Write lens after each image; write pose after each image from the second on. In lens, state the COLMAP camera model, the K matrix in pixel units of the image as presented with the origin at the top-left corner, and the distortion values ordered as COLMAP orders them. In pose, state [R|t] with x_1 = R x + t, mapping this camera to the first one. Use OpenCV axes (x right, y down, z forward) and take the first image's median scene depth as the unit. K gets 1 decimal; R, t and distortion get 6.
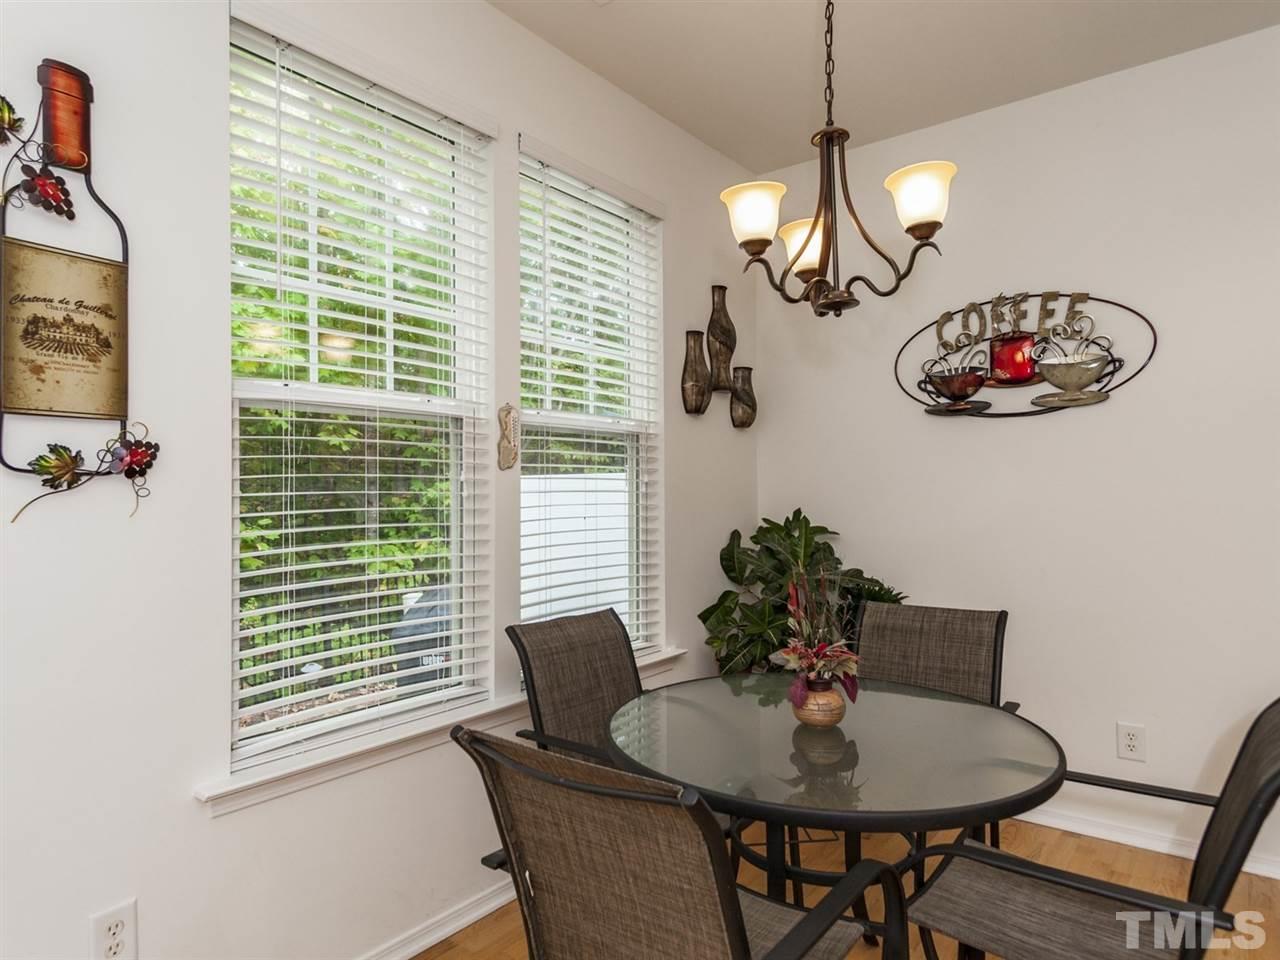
lens RADIAL K [[778.0, 0, 637.9], [0, 778.0, 483.4], [0, 0, 1]] dist [0.065864, 0.001076]
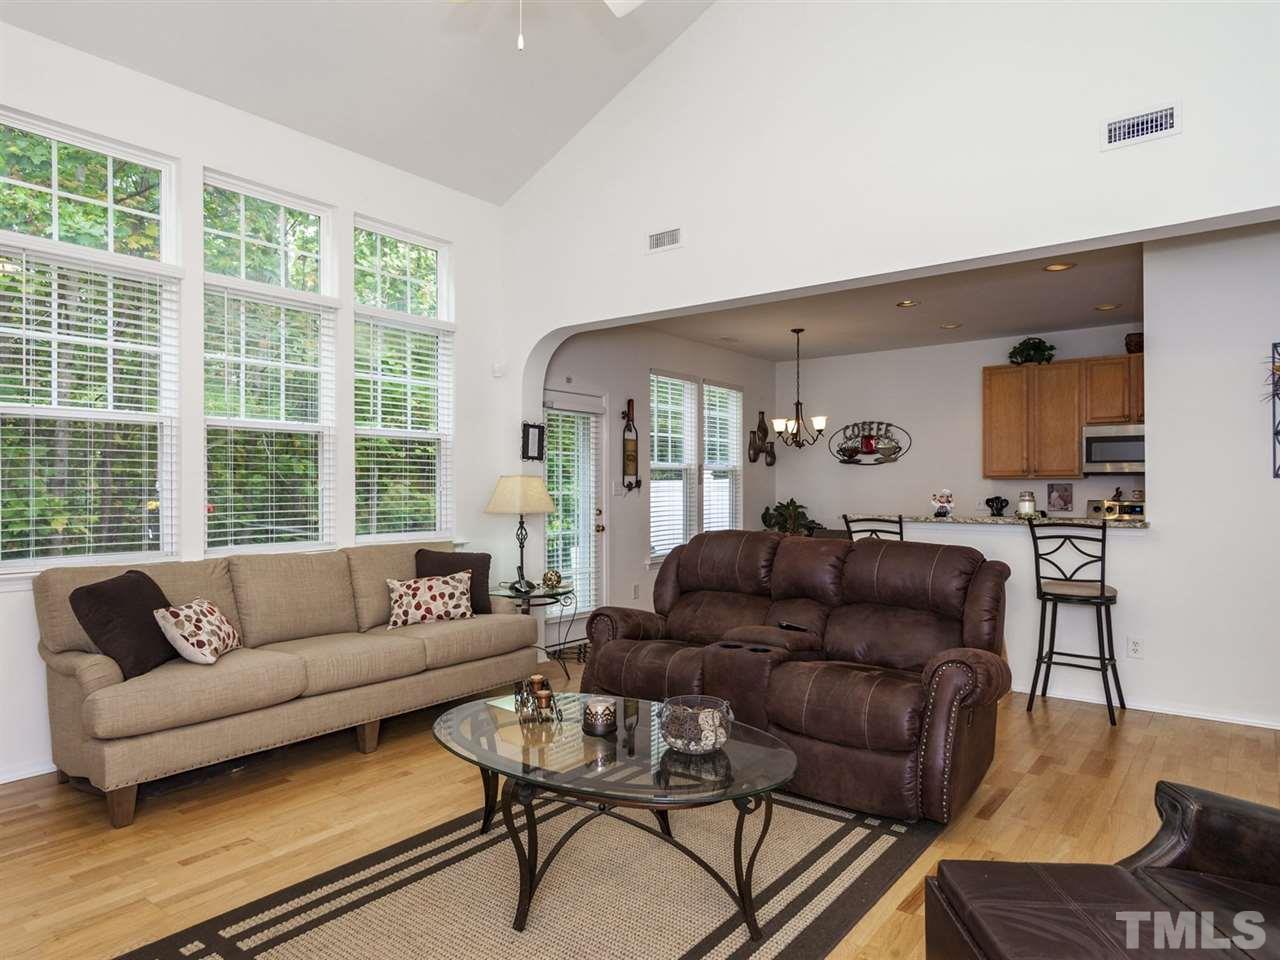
lens RADIAL K [[778.0, 0, 640.3], [0, 778.0, 481.2], [0, 0, 1]] dist [0.065864, 0.001076]
pose [[0.999987, 0.004984, 0.000559, -0.323841], [-0.004985, 0.999985, 0.002401, -0.029253], [-0.000547, -0.002404, 0.999997, -1.715141]]
